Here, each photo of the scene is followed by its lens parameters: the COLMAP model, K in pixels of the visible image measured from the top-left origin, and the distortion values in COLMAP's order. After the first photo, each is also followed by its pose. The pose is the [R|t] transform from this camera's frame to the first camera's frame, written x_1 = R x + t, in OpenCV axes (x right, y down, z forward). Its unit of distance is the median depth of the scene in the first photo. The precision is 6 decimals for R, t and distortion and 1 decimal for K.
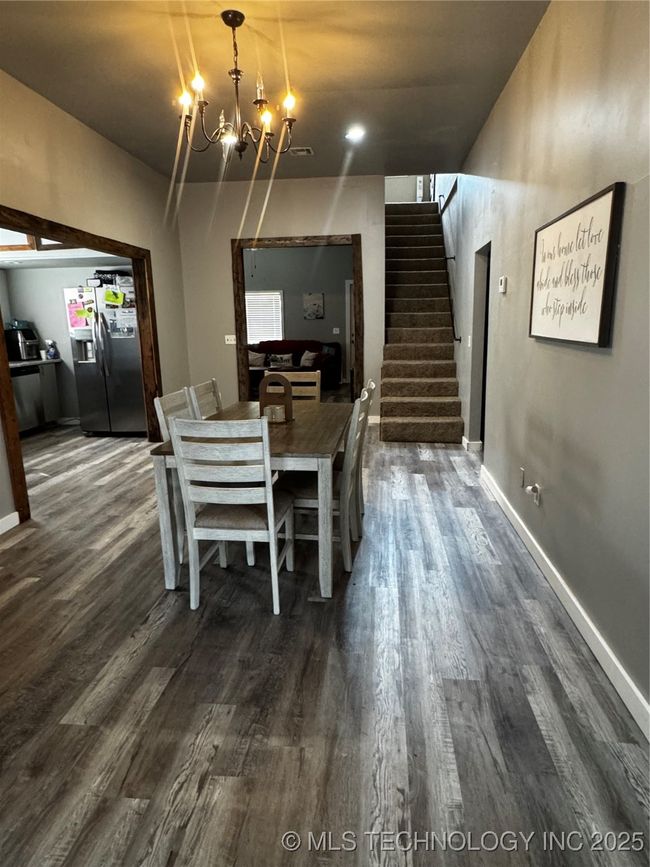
lens RADIAL K [[516.7, 0, 329.3], [0, 516.7, 432.1], [0, 0, 1]] dist [-0.006787, -0.000774]
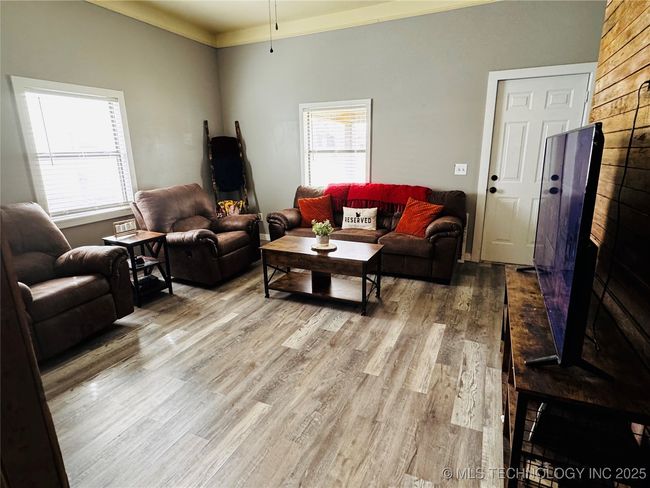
lens RADIAL K [[356.0, 0, 321.9], [0, 356.0, 243.1], [0, 0, 1]] dist [0.001793, 0.000129]
pose [[0.942101, 0.084467, -0.324516, 0.010027], [-0.070688, 0.996034, 0.054037, -0.381049], [0.327793, -0.027969, 0.944335, 1.758809]]
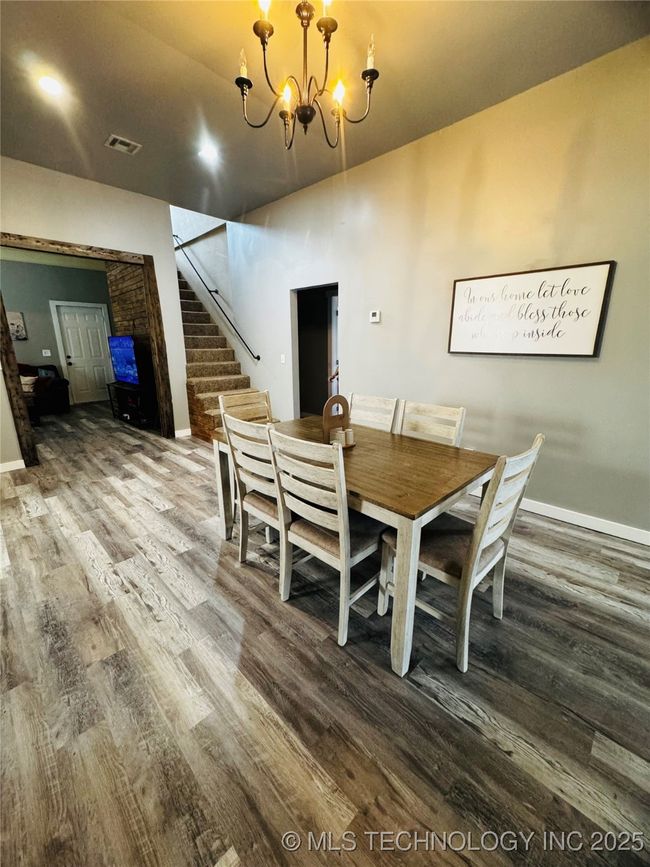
lens RADIAL K [[346.4, 0, 328.7], [0, 346.4, 432.5], [0, 0, 1]] dist [-0.001255, 0.000175]
pose [[0.617355, -0.185234, 0.764566, -0.553262], [0.159436, 0.981175, 0.108975, -0.106929], [-0.770359, 0.054623, 0.635267, 0.559590]]
